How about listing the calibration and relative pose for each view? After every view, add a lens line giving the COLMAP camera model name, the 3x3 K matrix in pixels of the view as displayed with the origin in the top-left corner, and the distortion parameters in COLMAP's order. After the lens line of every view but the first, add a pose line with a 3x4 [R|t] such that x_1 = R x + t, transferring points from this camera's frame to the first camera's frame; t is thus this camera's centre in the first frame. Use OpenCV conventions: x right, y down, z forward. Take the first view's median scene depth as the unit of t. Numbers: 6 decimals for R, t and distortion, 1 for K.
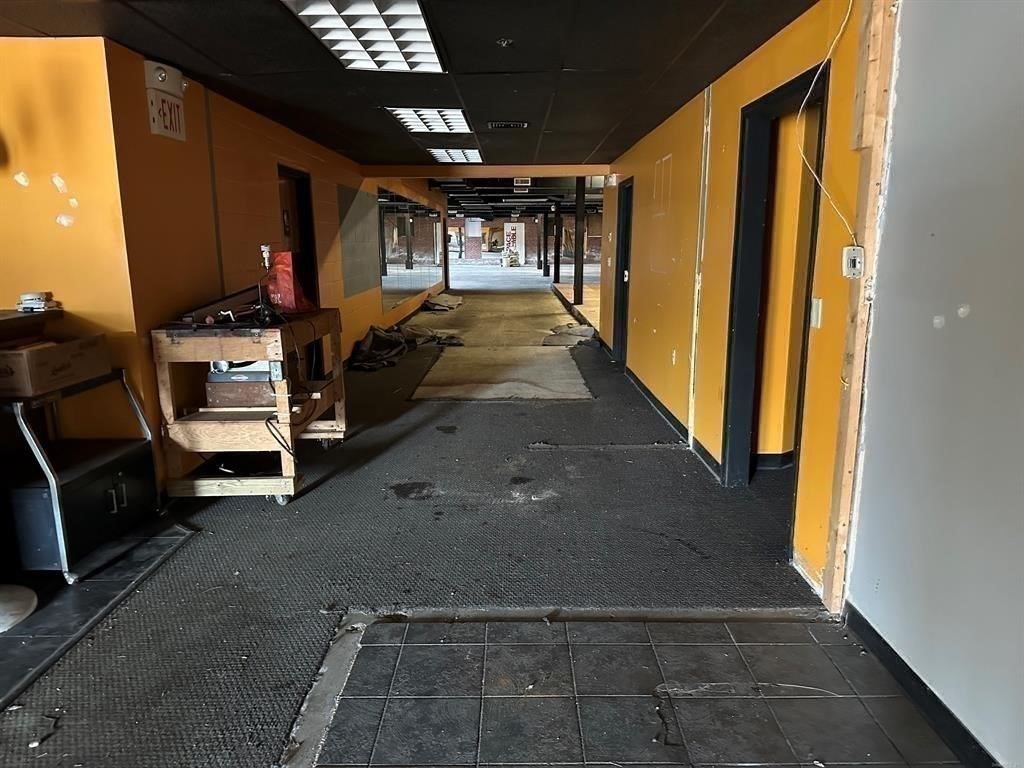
lens RADIAL K [[719.9, 0, 512.0], [0, 719.9, 384.0], [0, 0, 1]] dist [0.020745, -0.024159]
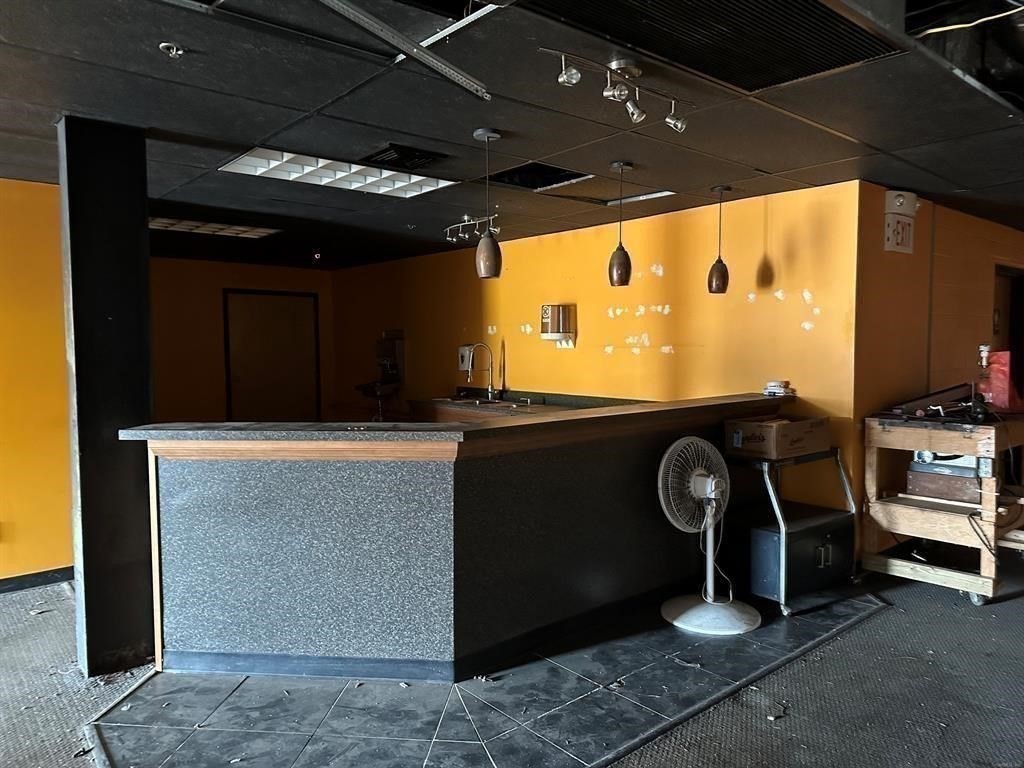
lens RADIAL K [[719.9, 0, 512.0], [0, 719.9, 384.0], [0, 0, 1]] dist [0.020745, -0.024159]
pose [[0.653174, 0.044996, -0.755869, -0.000897], [-0.145903, 0.987005, -0.067325, 0.031397], [0.743018, 0.154258, 0.651252, -0.169469]]
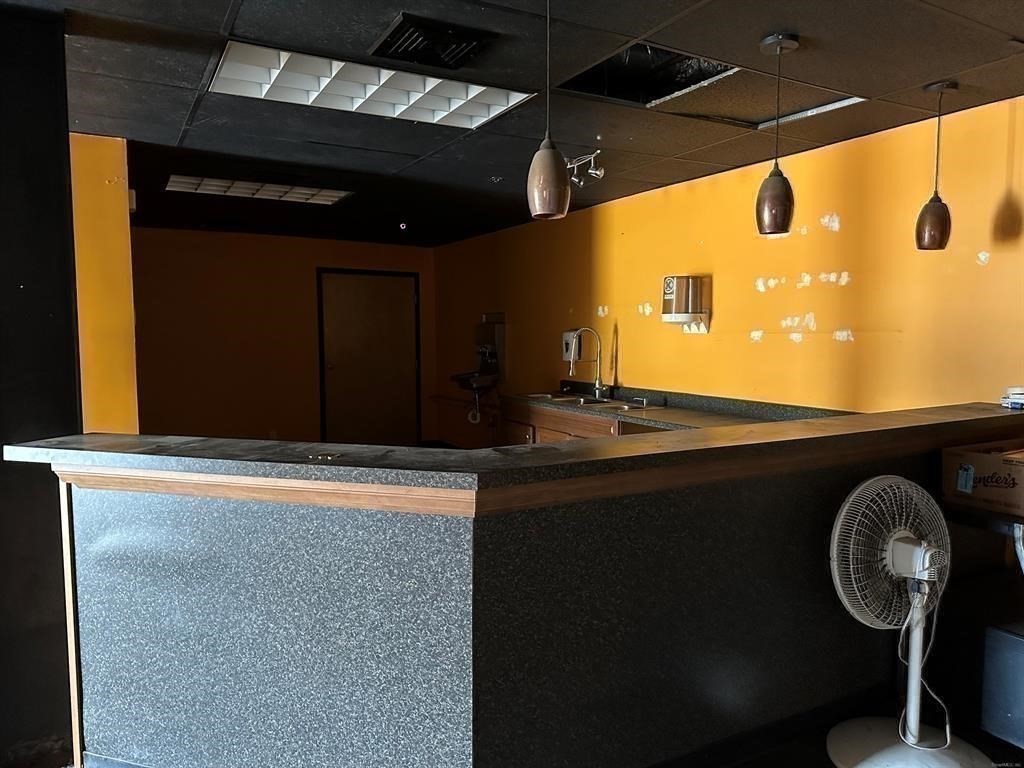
lens RADIAL K [[700.0, 0, 512.0], [0, 700.0, 384.0], [0, 0, 1]] dist [0.048272, -0.079607]
pose [[0.483336, 0.071633, -0.872499, -0.228847], [-0.172454, 0.984908, -0.014672, -0.014303], [0.858281, 0.157557, 0.488395, 0.096623]]
